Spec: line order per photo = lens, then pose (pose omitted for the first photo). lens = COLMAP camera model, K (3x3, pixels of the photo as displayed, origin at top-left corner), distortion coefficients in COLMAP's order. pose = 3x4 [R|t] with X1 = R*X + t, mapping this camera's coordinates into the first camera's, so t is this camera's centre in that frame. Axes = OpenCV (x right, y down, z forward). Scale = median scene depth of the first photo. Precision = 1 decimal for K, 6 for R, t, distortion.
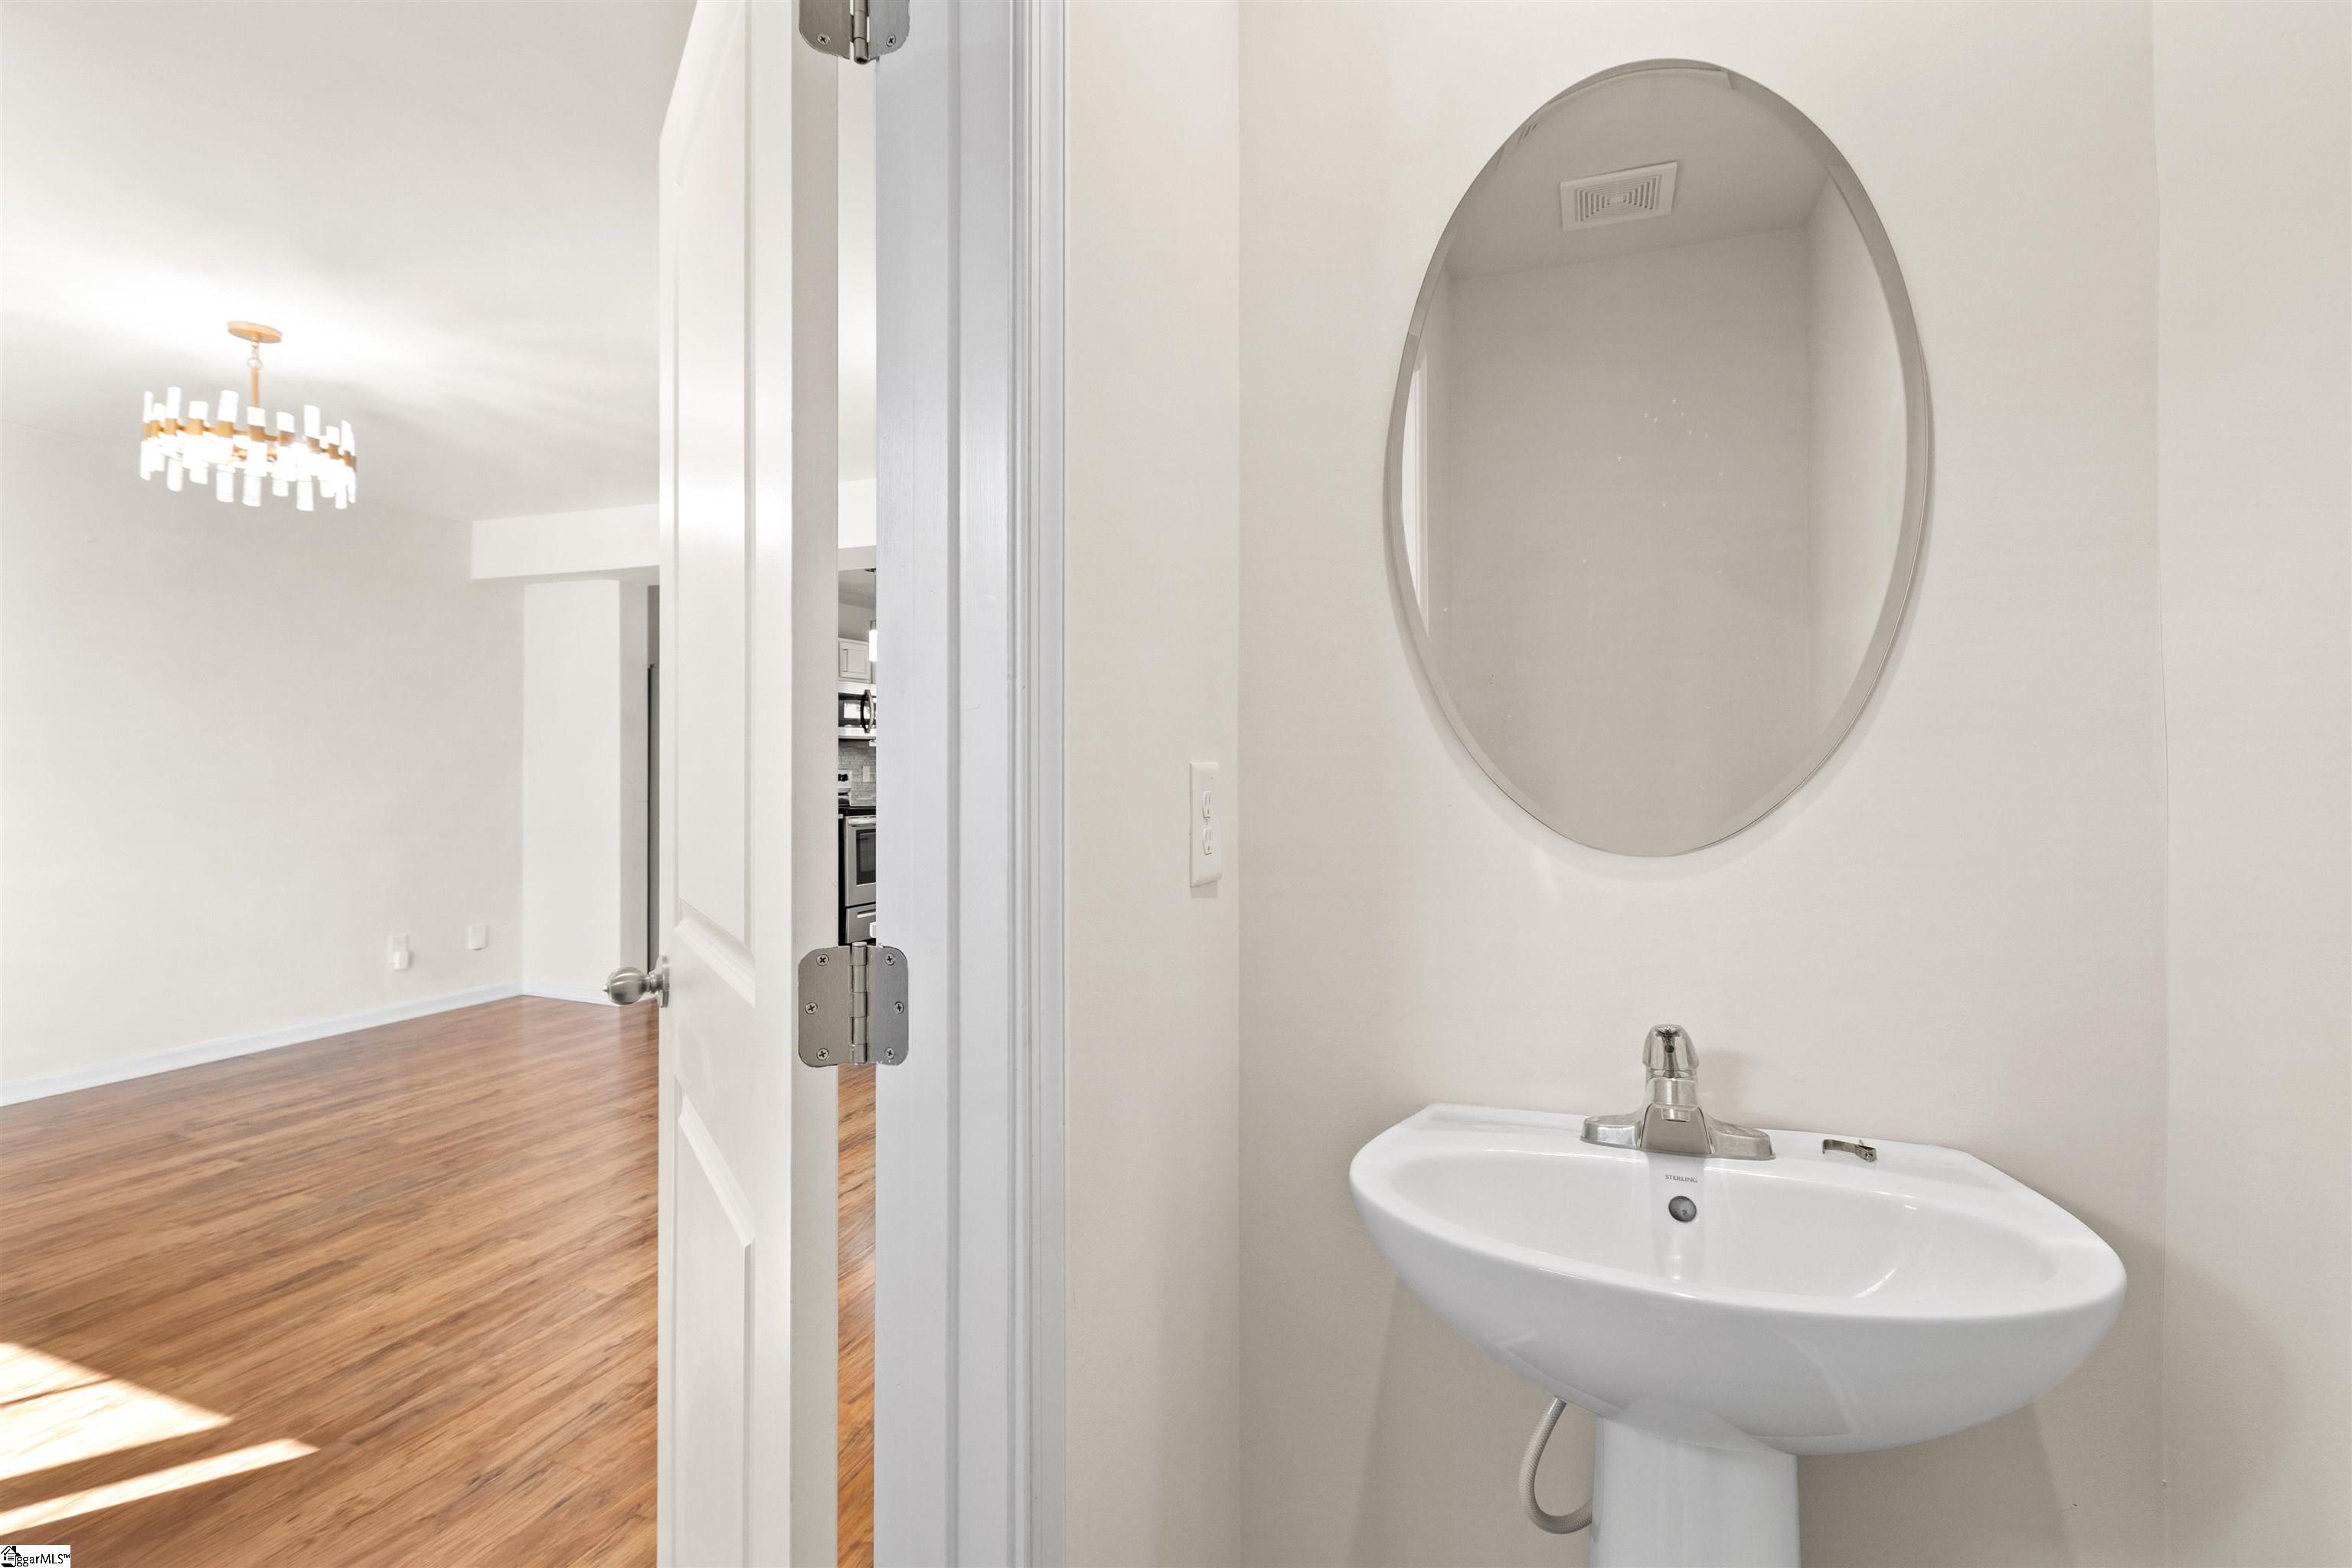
lens RADIAL K [[1079.1, 0, 1172.7], [0, 1079.1, 776.9], [0, 0, 1]] dist [-0.000794, -0.001016]
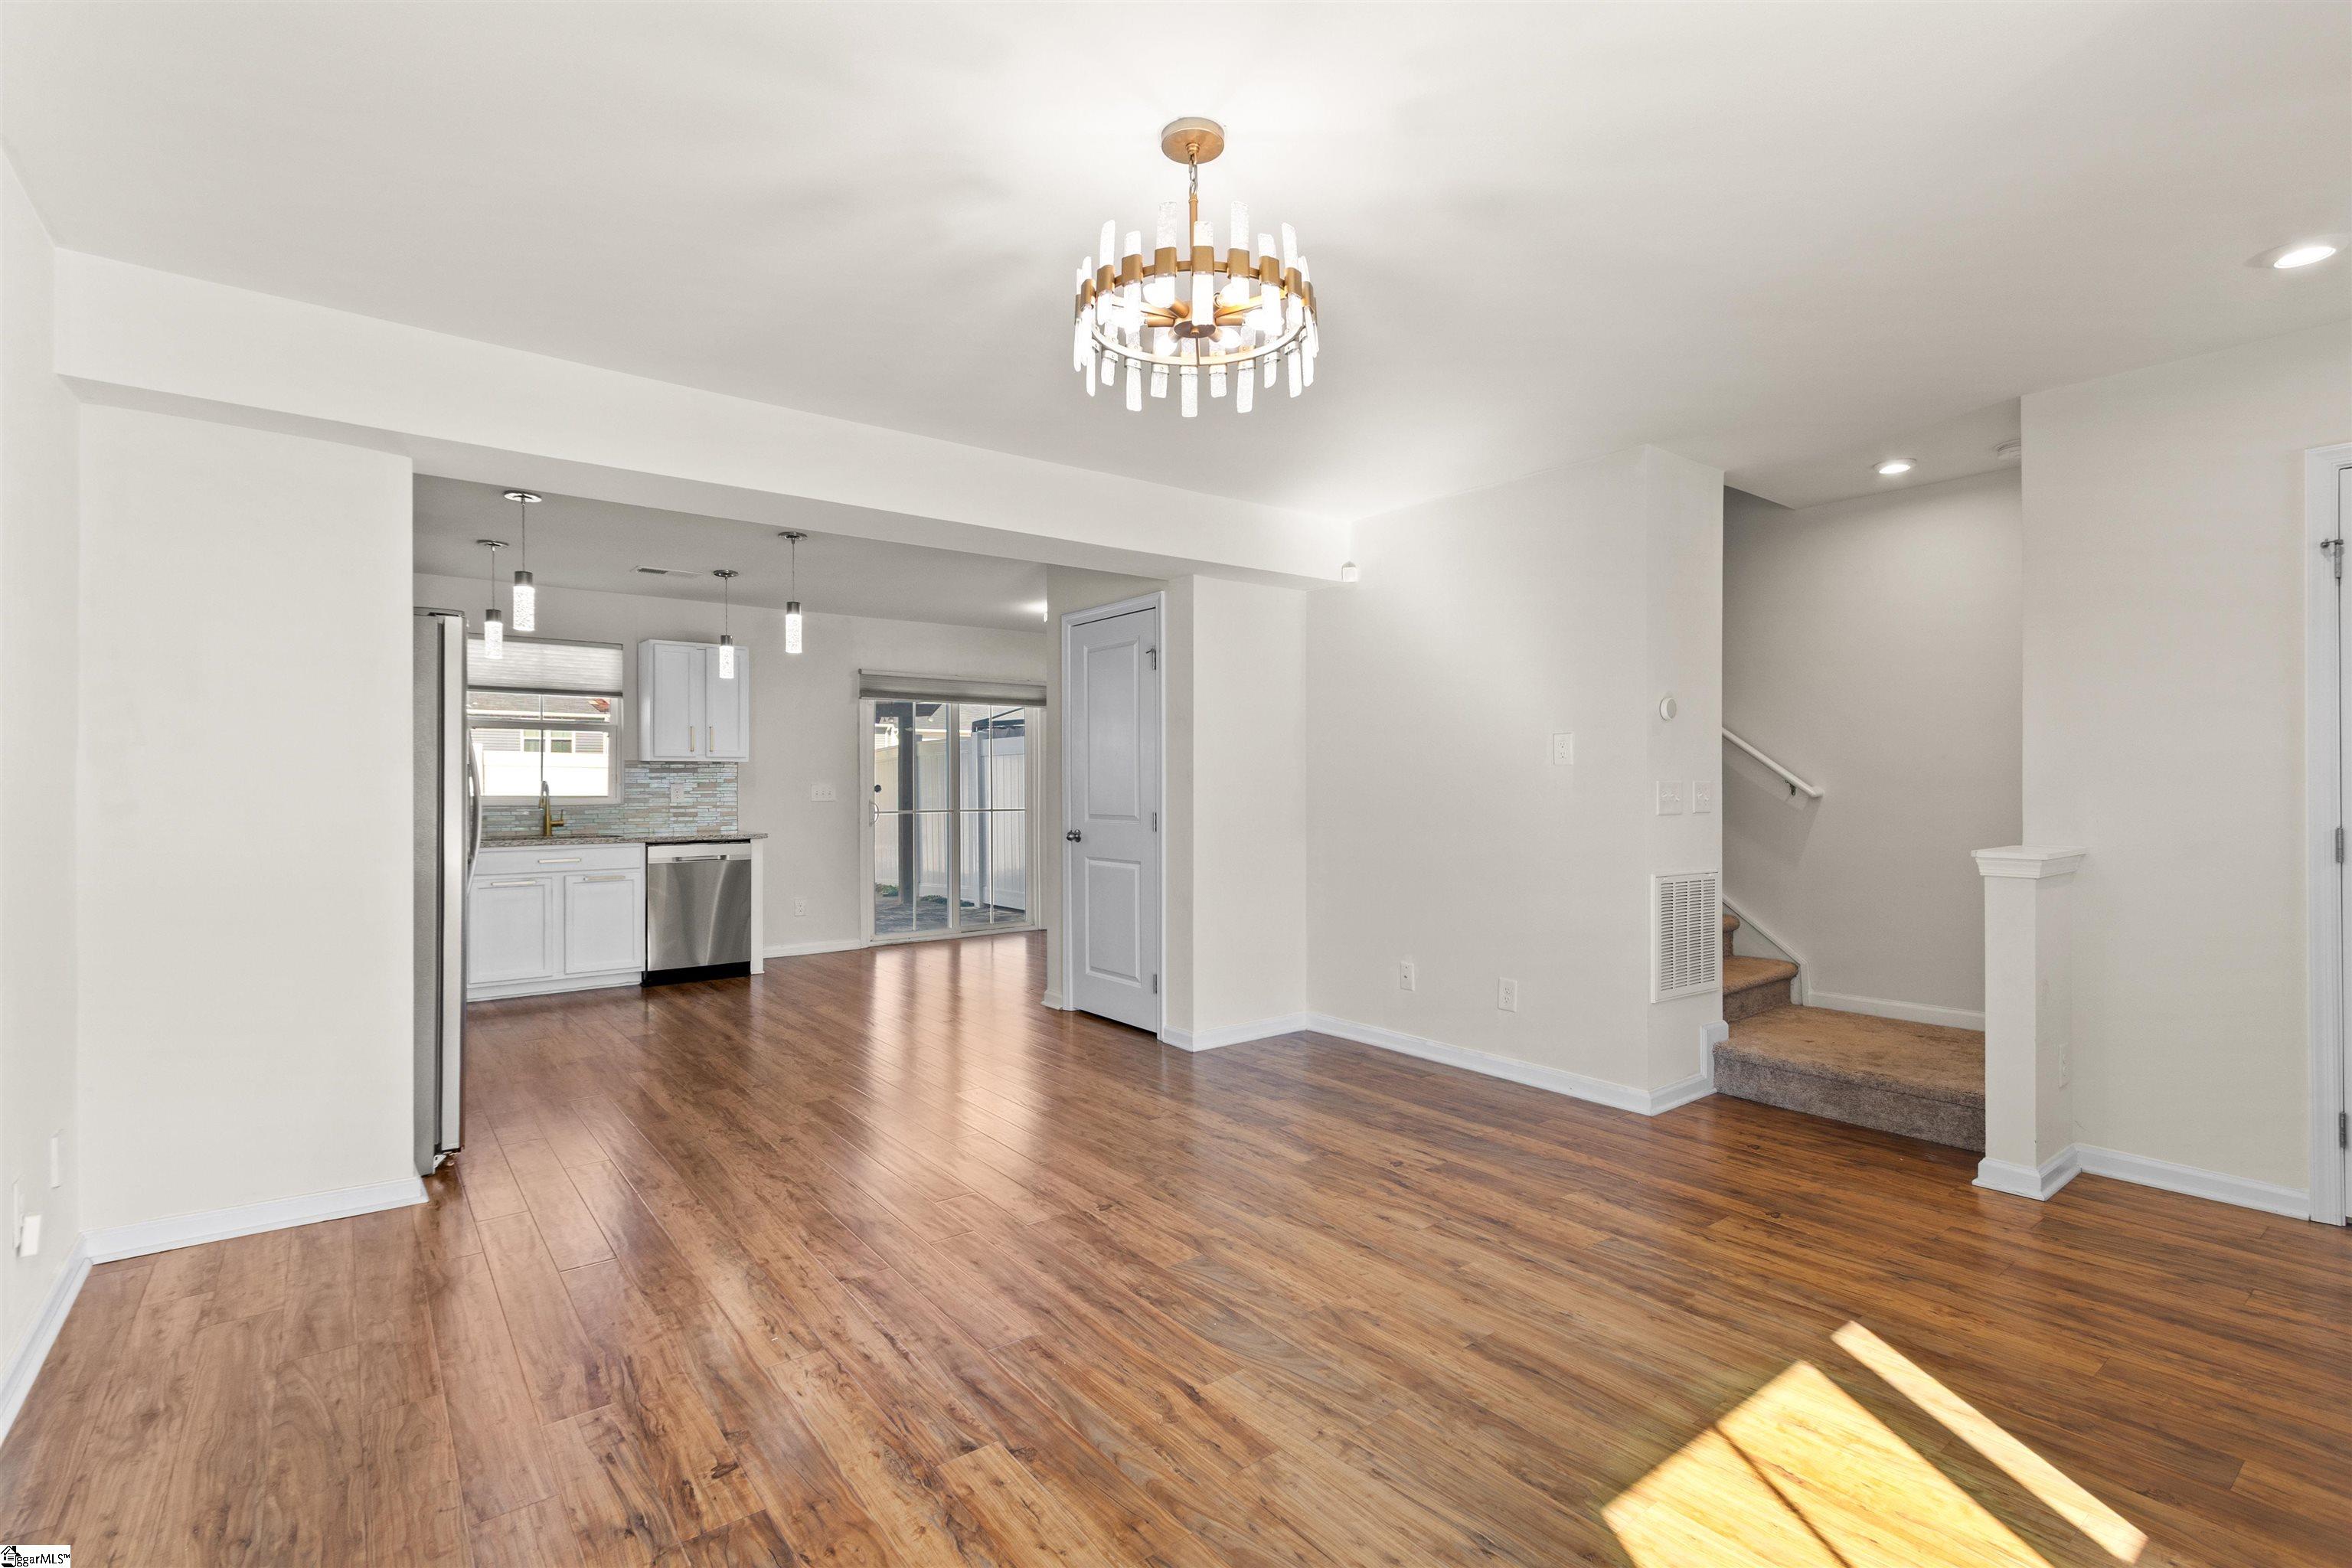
lens RADIAL K [[1079.1, 0, 1167.1], [0, 1079.1, 783.0], [0, 0, 1]] dist [-0.000794, -0.001016]
pose [[0.522110, -0.006489, 0.852853, -1.654720], [0.009048, 0.999957, 0.002069, -0.011583], [-0.852830, 0.006636, 0.522146, 0.753961]]
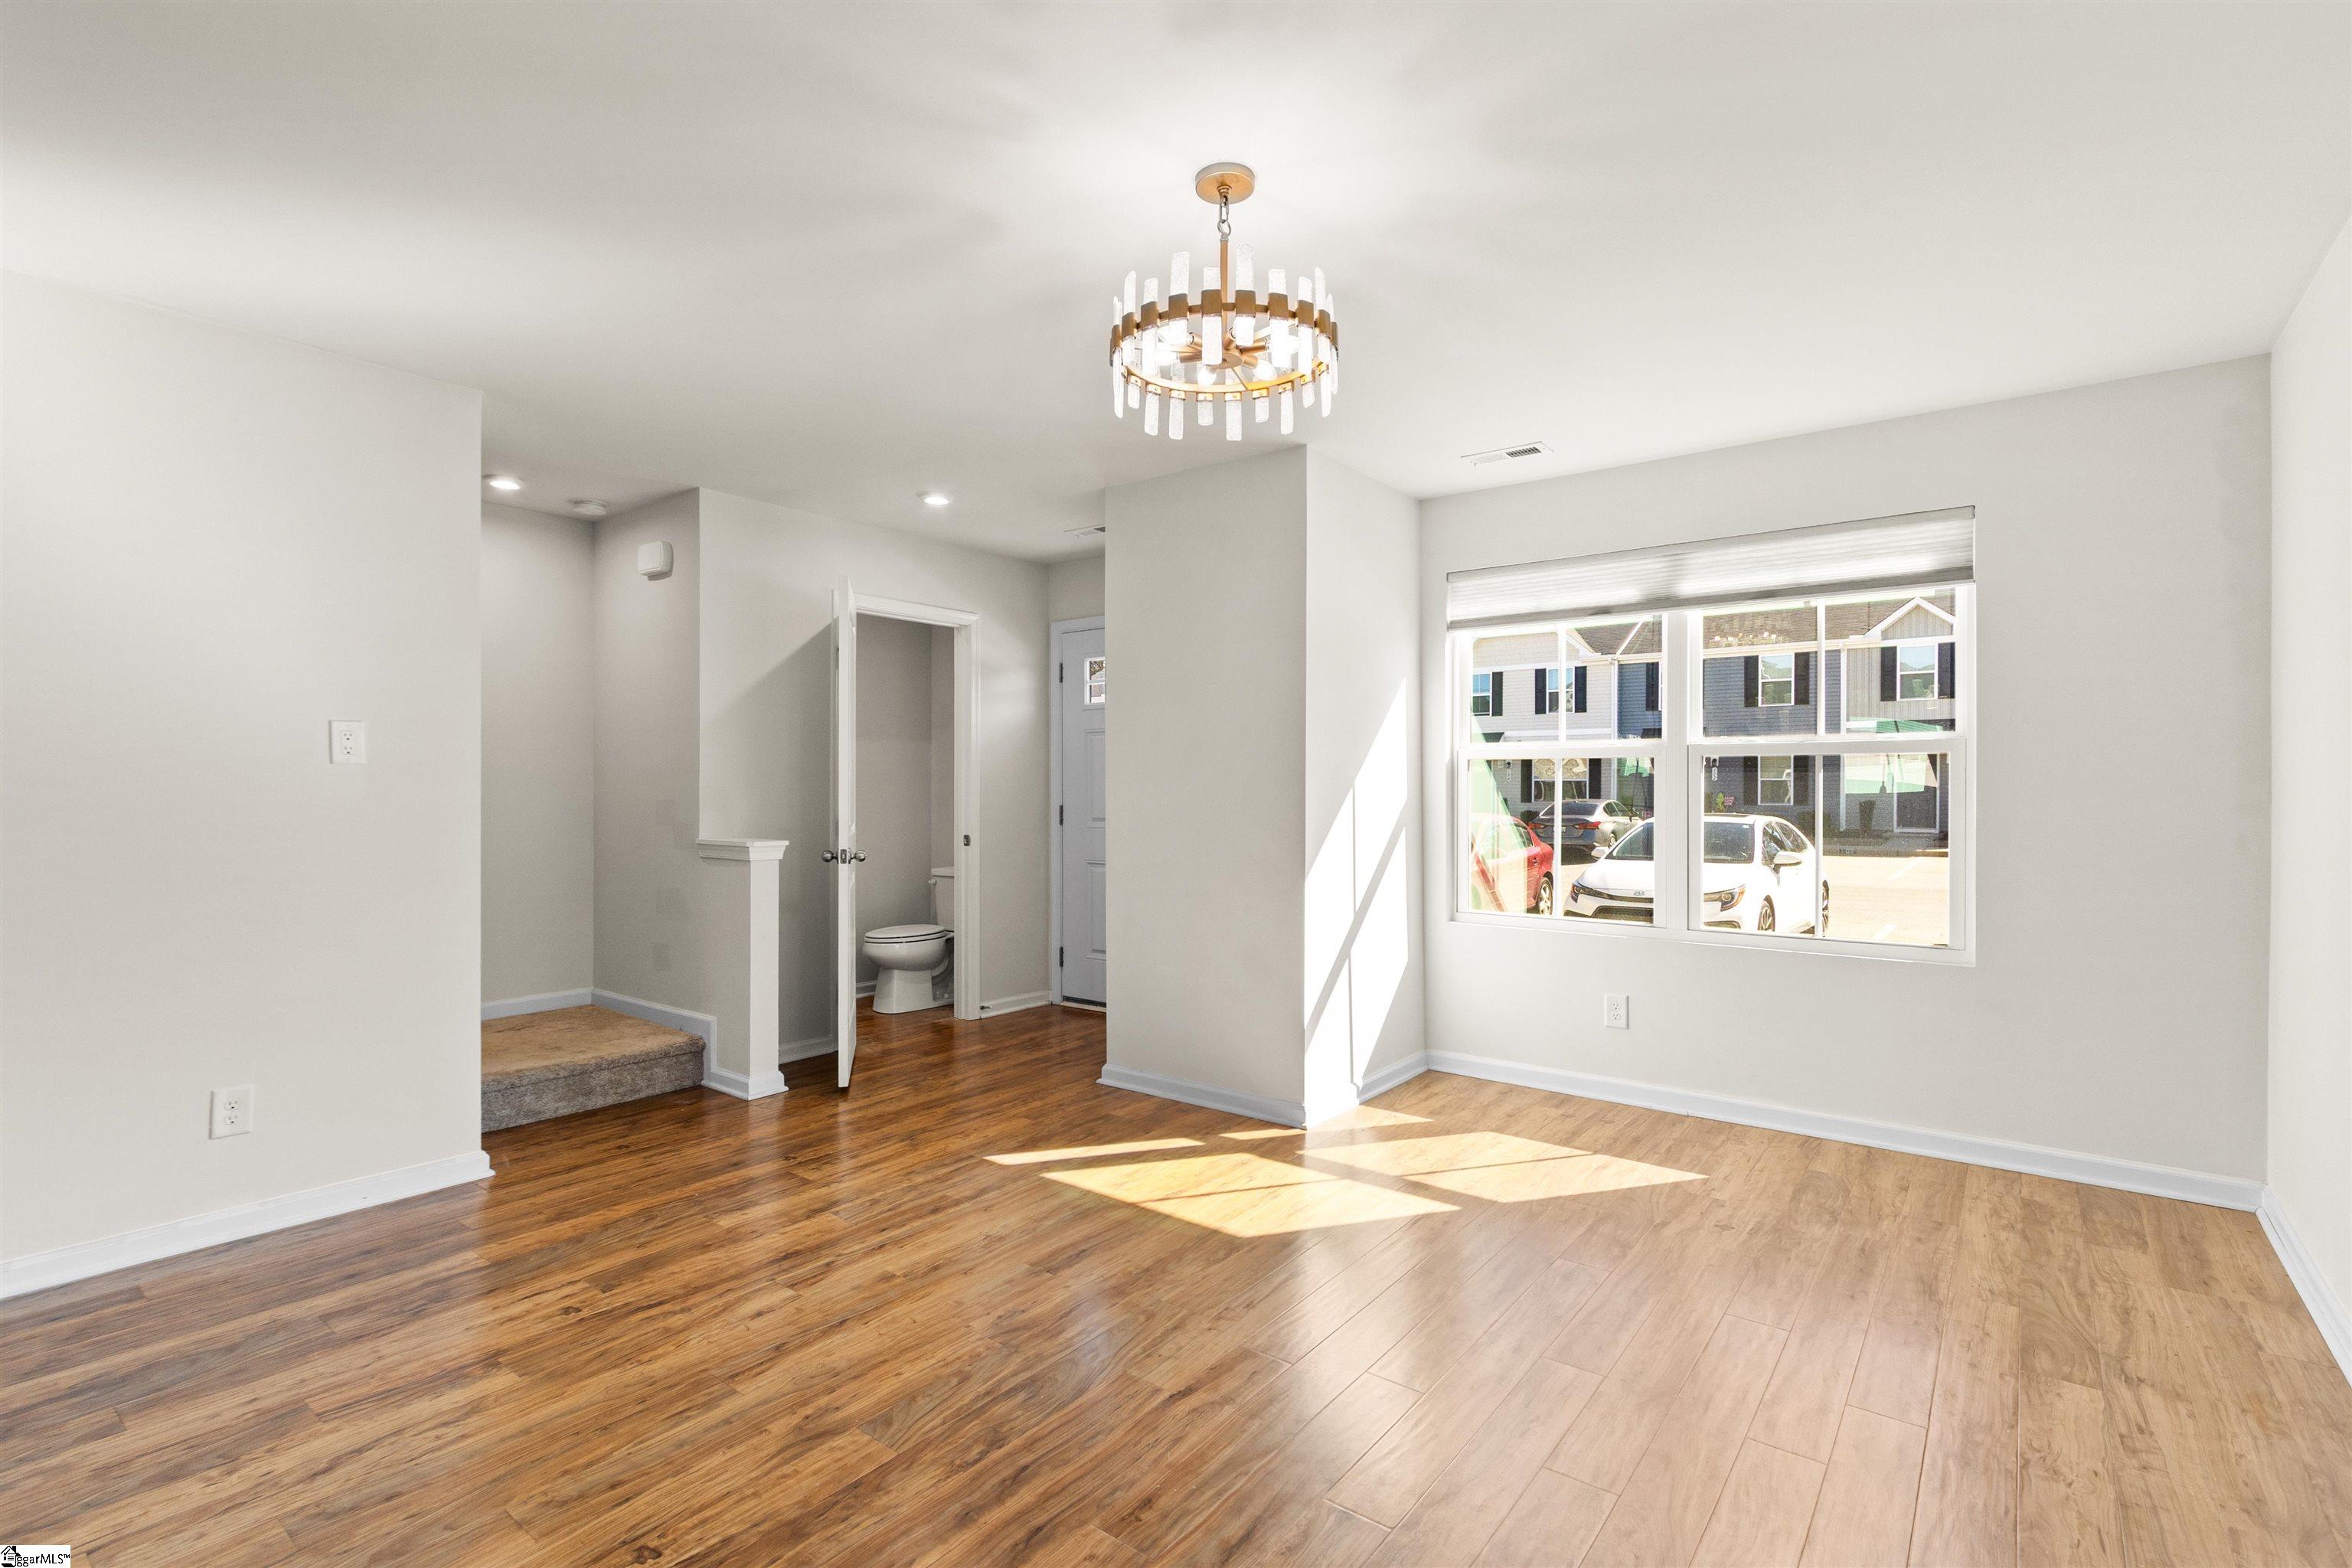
lens RADIAL K [[1079.1, 0, 1170.2], [0, 1079.1, 787.2], [0, 0, 1]] dist [-0.000794, -0.001016]
pose [[-0.956925, -0.006051, 0.290274, -1.180655], [-0.004840, 0.999976, 0.004889, -0.014043], [-0.290296, 0.003274, -0.956931, 1.949648]]
